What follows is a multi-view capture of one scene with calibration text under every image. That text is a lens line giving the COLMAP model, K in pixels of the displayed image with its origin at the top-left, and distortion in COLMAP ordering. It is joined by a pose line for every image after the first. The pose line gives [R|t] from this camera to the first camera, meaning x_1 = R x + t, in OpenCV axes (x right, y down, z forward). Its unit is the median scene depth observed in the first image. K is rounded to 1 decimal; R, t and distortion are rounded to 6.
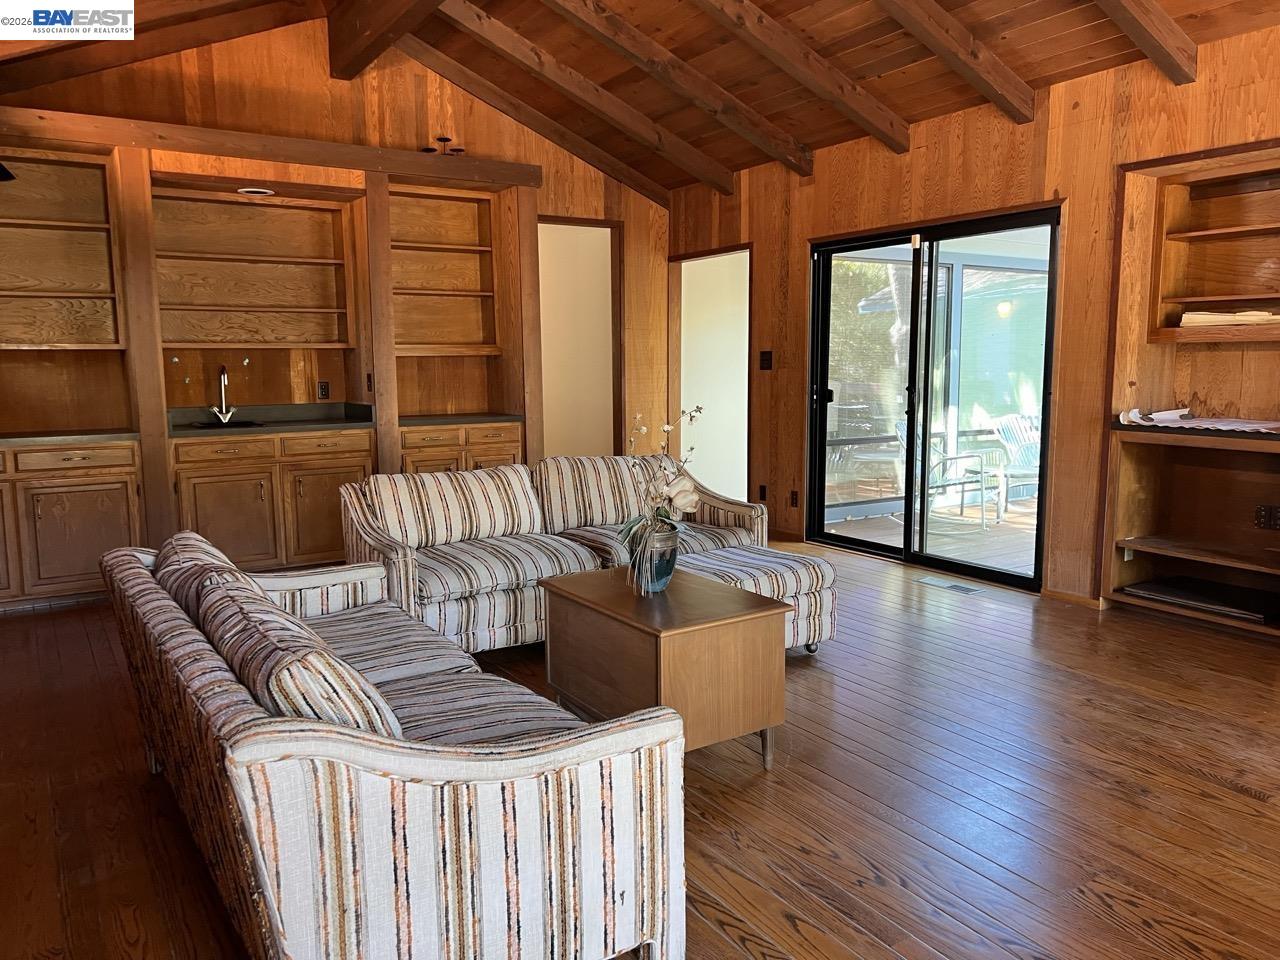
lens RADIAL K [[959.0, 0, 637.6], [0, 959.0, 486.4], [0, 0, 1]] dist [0.051174, -0.060751]
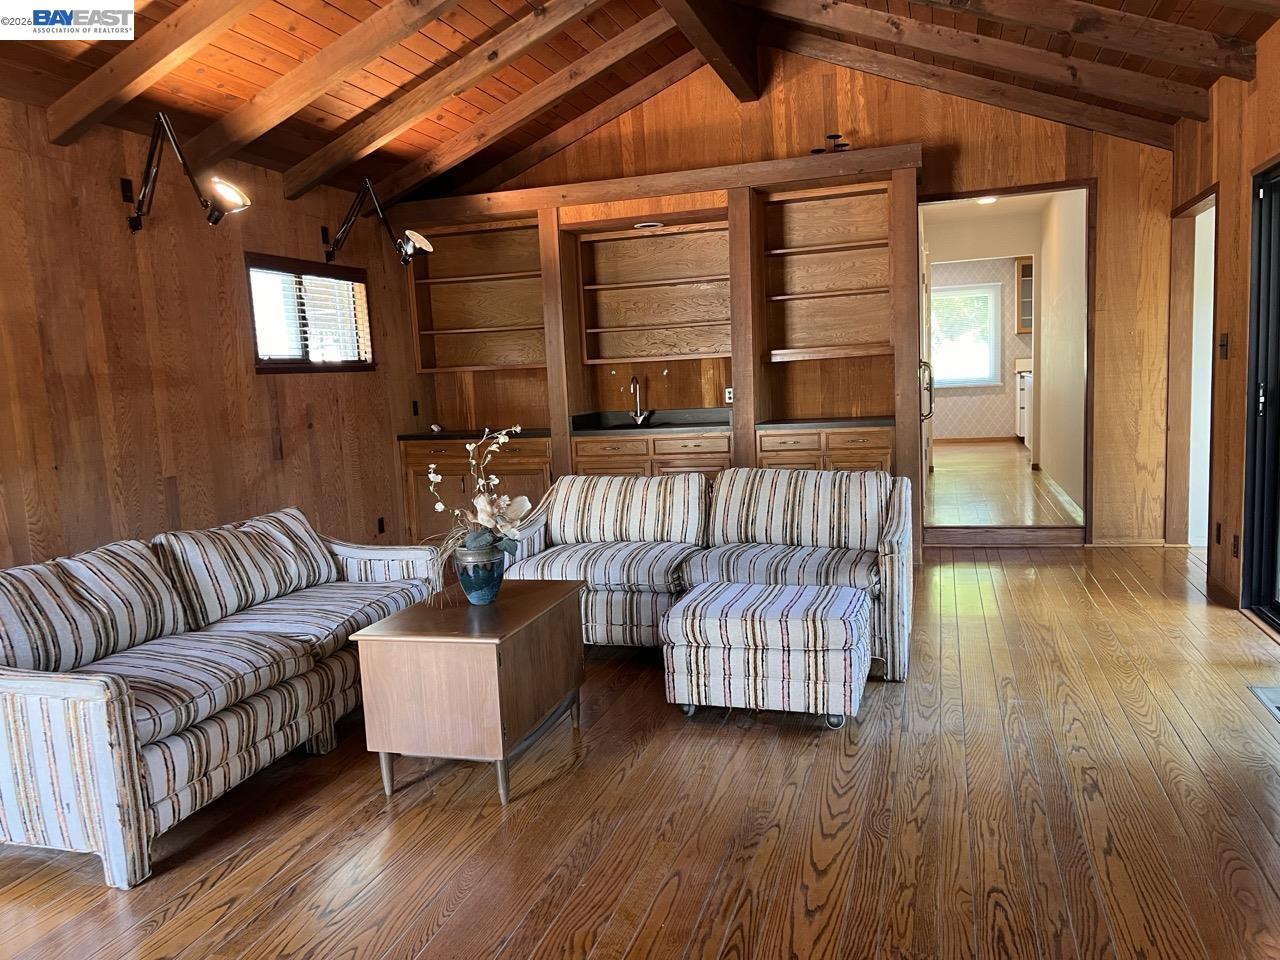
lens RADIAL K [[959.0, 0, 630.0], [0, 959.0, 490.7], [0, 0, 1]] dist [0.051174, -0.060751]
pose [[0.640112, 0.070225, -0.765065, 0.459689], [-0.058086, 0.997387, 0.042950, -0.033612], [0.766083, 0.016947, 0.642519, 0.230533]]
